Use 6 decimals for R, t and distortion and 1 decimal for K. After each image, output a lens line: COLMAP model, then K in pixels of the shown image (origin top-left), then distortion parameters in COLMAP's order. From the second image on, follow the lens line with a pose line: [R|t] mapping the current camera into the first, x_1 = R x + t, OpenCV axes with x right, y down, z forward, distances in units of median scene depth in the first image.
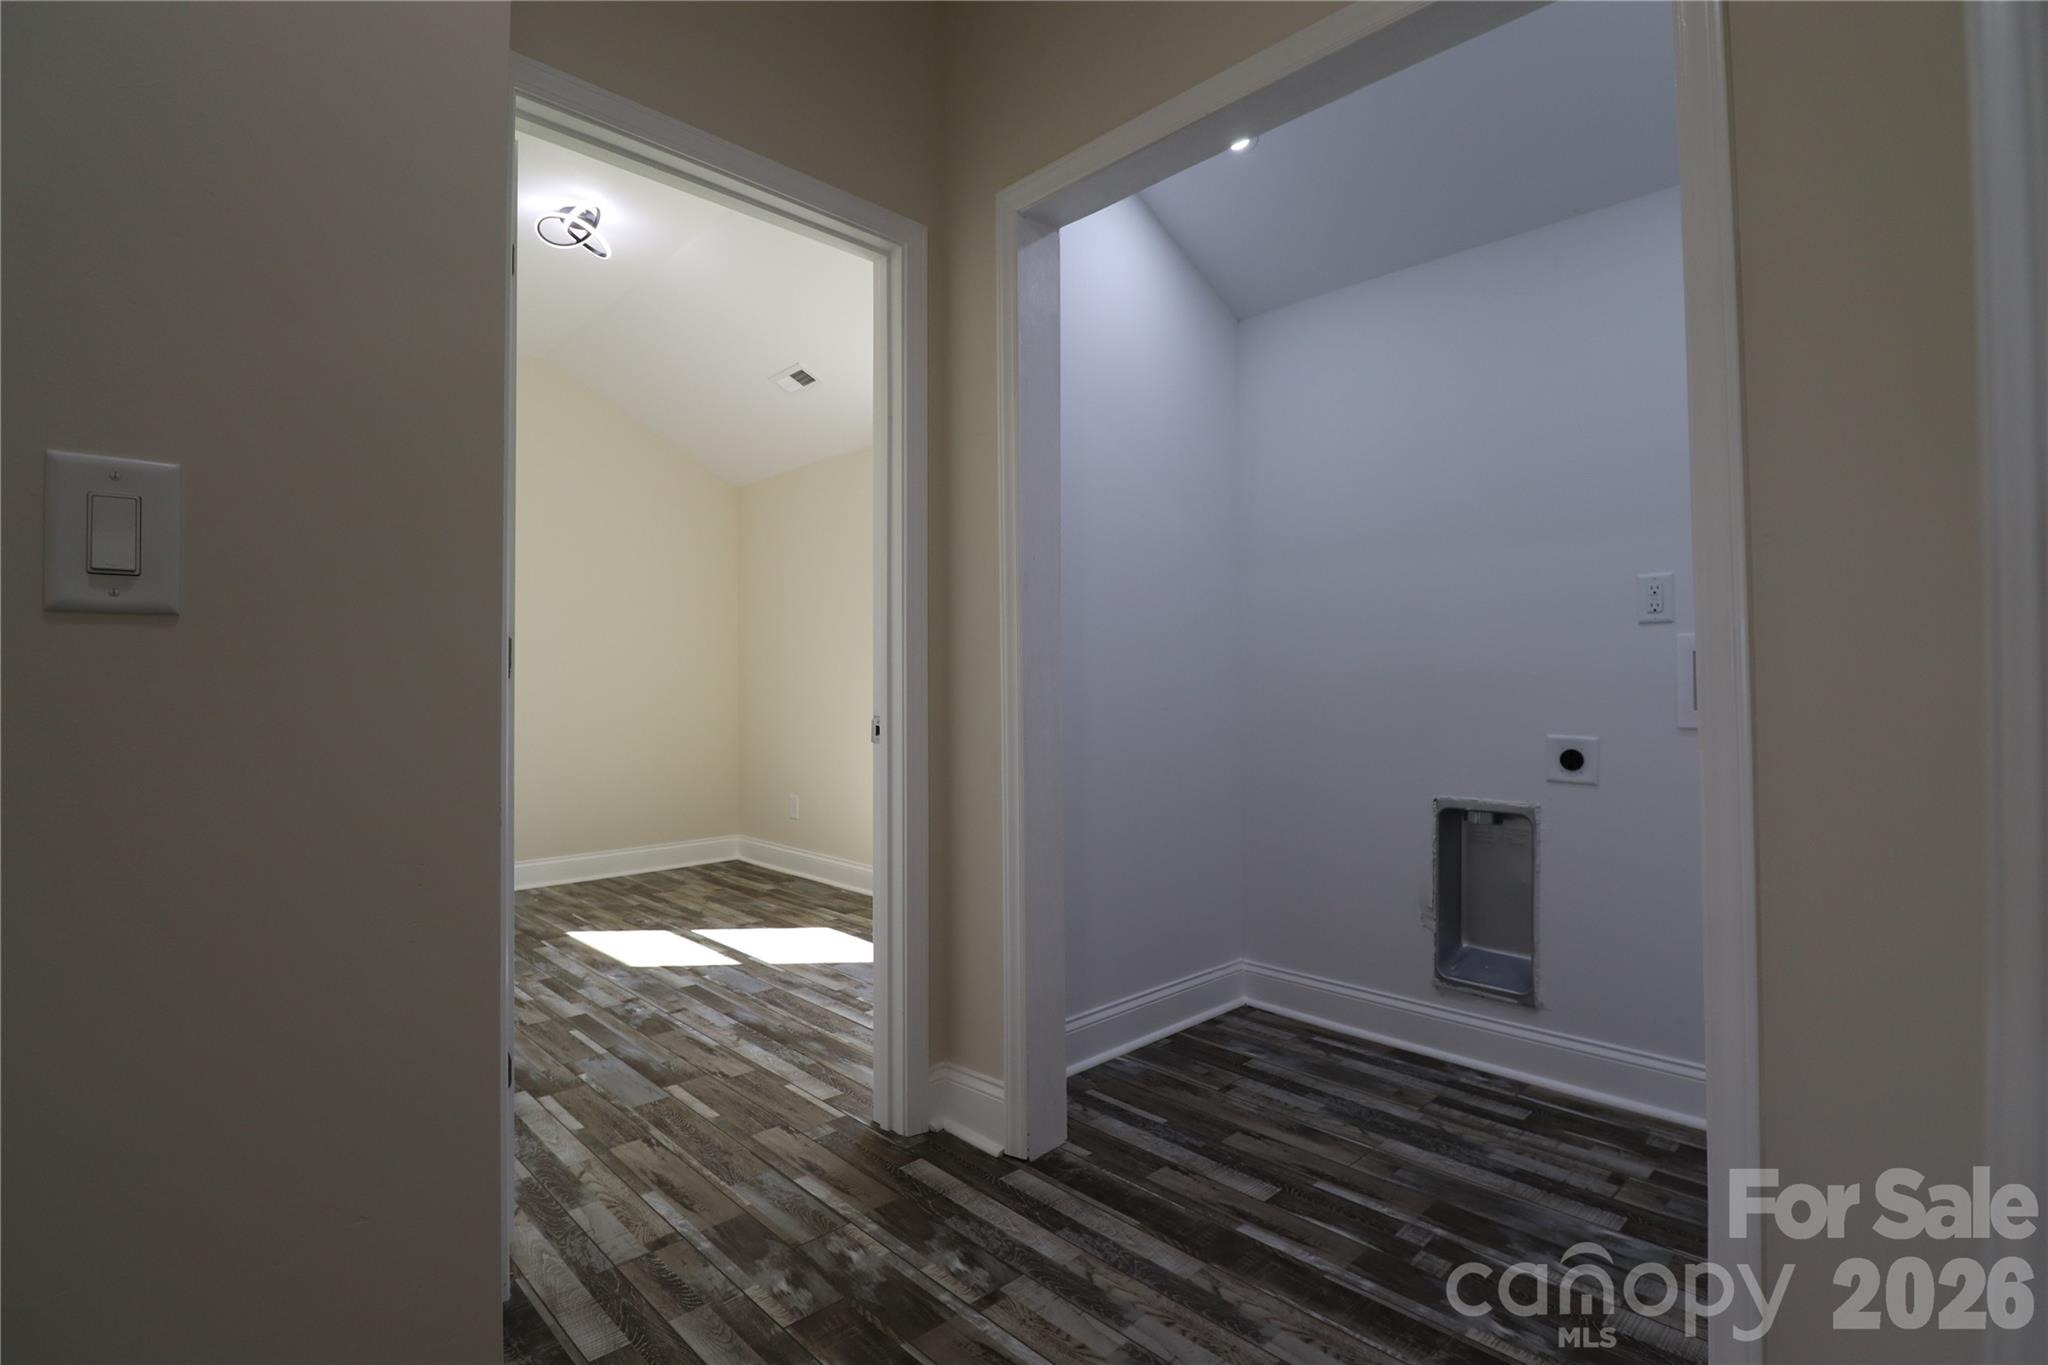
lens RADIAL K [[955.4, 0, 1031.6], [0, 955.4, 680.3], [0, 0, 1]] dist [-0.008962, -0.008131]
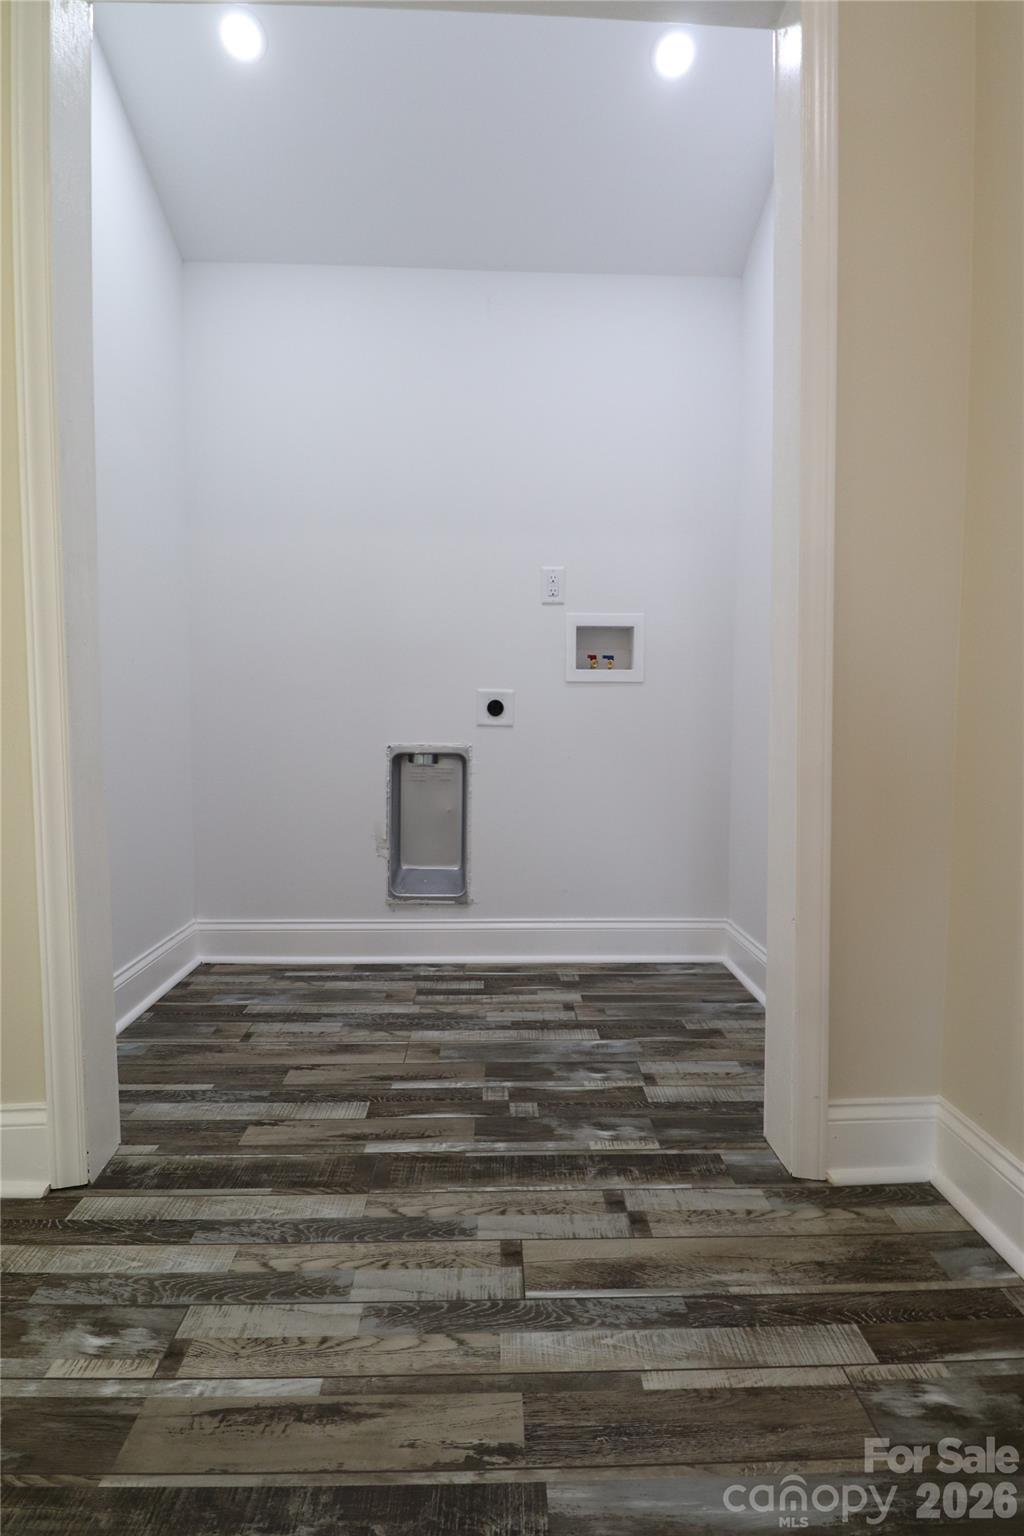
lens RADIAL K [[782.6, 0, 518.1], [0, 782.6, 761.4], [0, 0, 1]] dist [-0.011576, -0.006775]
pose [[0.677433, -0.045210, 0.734194, -0.226347], [-0.012820, 0.997232, 0.073236, 0.091943], [-0.735472, -0.059025, 0.674979, 0.307320]]
